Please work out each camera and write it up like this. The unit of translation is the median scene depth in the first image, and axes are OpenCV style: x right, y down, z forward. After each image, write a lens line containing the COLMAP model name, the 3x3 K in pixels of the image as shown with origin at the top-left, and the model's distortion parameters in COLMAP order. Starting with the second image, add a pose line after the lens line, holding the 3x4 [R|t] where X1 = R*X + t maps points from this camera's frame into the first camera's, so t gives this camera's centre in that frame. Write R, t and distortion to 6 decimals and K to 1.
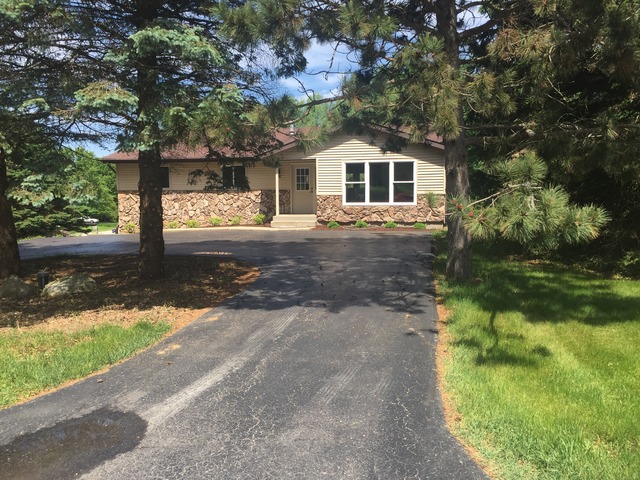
lens RADIAL K [[549.5, 0, 320.0], [0, 549.5, 240.0], [0, 0, 1]] dist [0.046526, -0.049423]
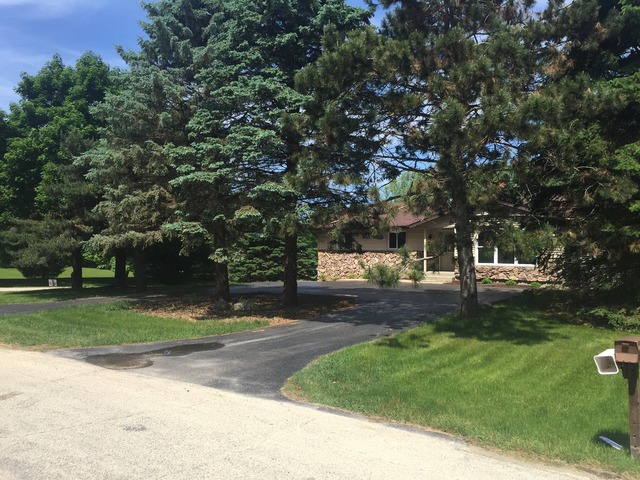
lens RADIAL K [[549.5, 0, 320.0], [0, 549.5, 240.0], [0, 0, 1]] dist [0.046526, -0.049423]
pose [[0.903609, 0.008242, -0.428280, 0.255950], [-0.050507, 0.994891, -0.087417, 0.005892], [0.425371, 0.100622, 0.899408, -0.258241]]
